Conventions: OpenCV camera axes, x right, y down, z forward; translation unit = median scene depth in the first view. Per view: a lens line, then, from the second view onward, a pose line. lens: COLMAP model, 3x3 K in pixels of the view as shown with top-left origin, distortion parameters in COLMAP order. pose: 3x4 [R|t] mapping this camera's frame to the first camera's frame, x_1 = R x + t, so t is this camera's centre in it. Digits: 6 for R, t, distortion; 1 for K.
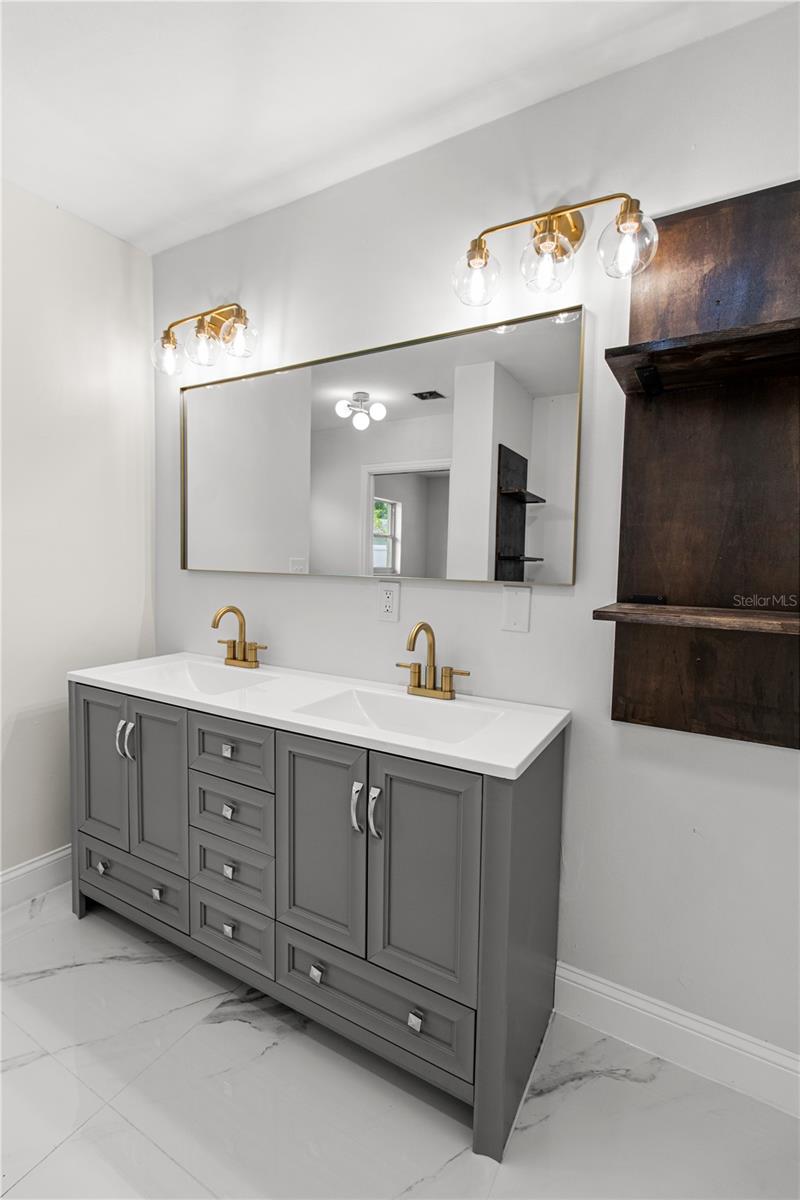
lens RADIAL K [[553.4, 0, 385.7], [0, 553.4, 590.7], [0, 0, 1]] dist [0.000055, -0.000172]
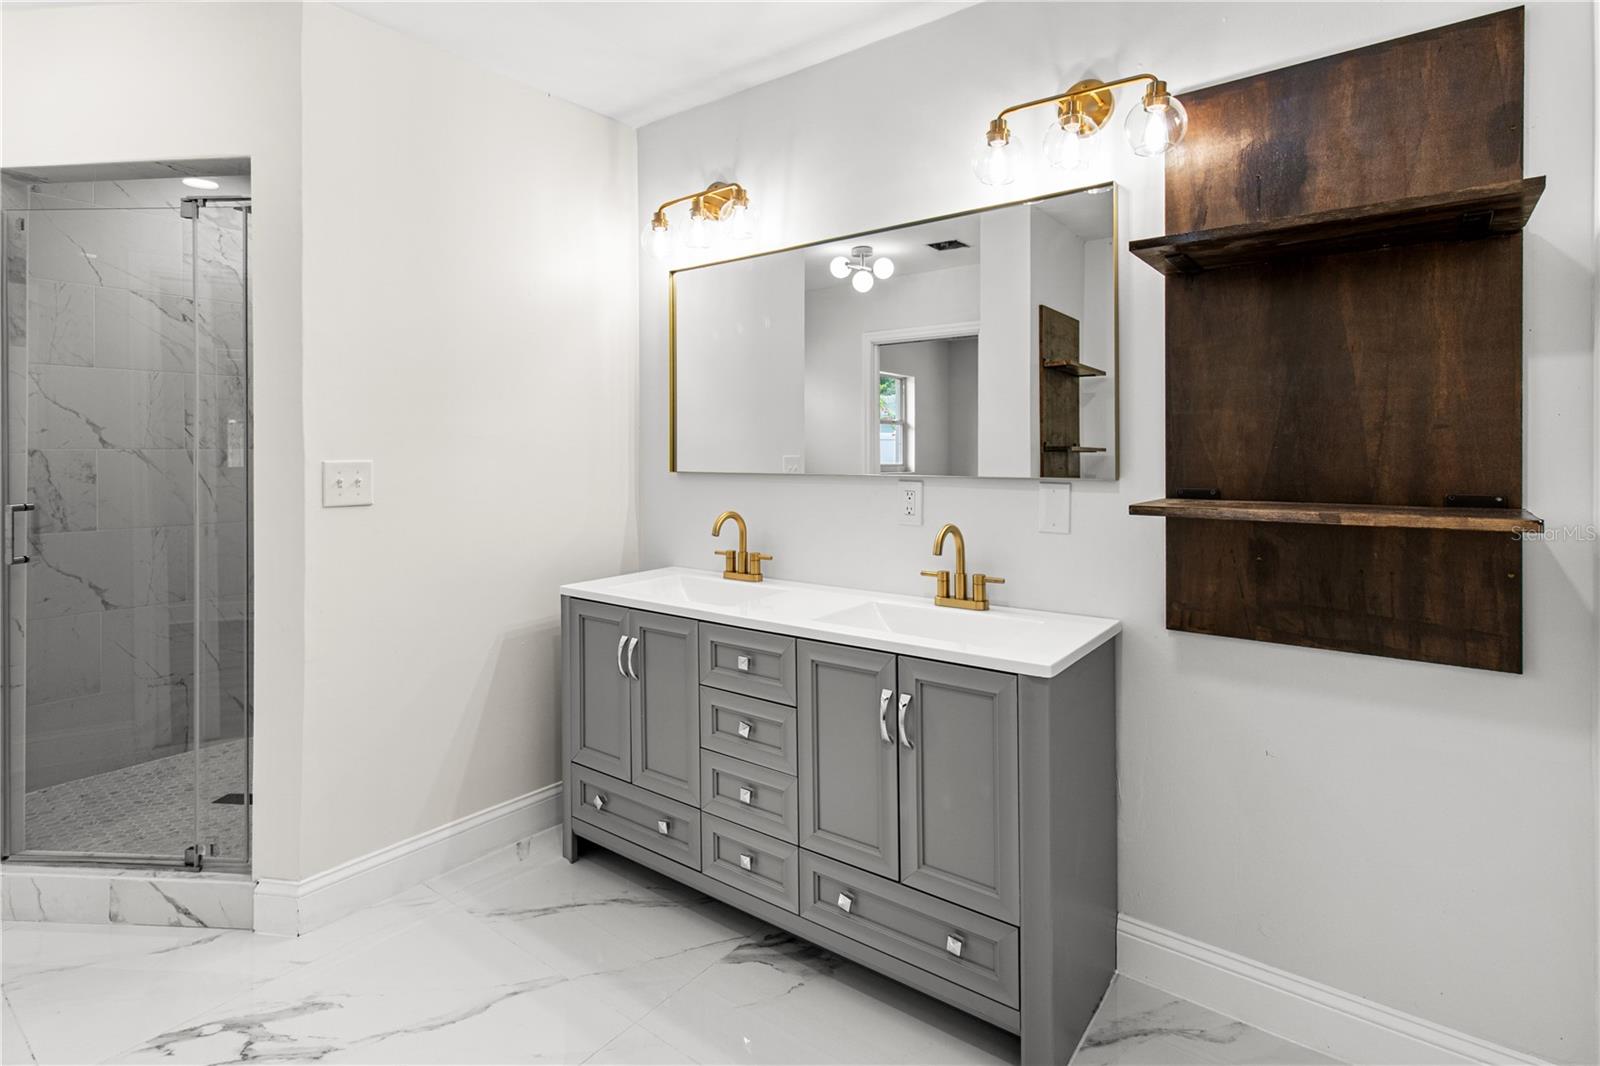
lens RADIAL K [[780.1, 0, 804.3], [0, 780.1, 452.8], [0, 0, 1]] dist [0.009321, 0.000977]
pose [[0.993590, -0.023538, -0.110565, -0.027466], [0.017210, 0.998177, -0.057845, 0.010193], [0.111725, 0.055572, 0.992184, -0.321427]]
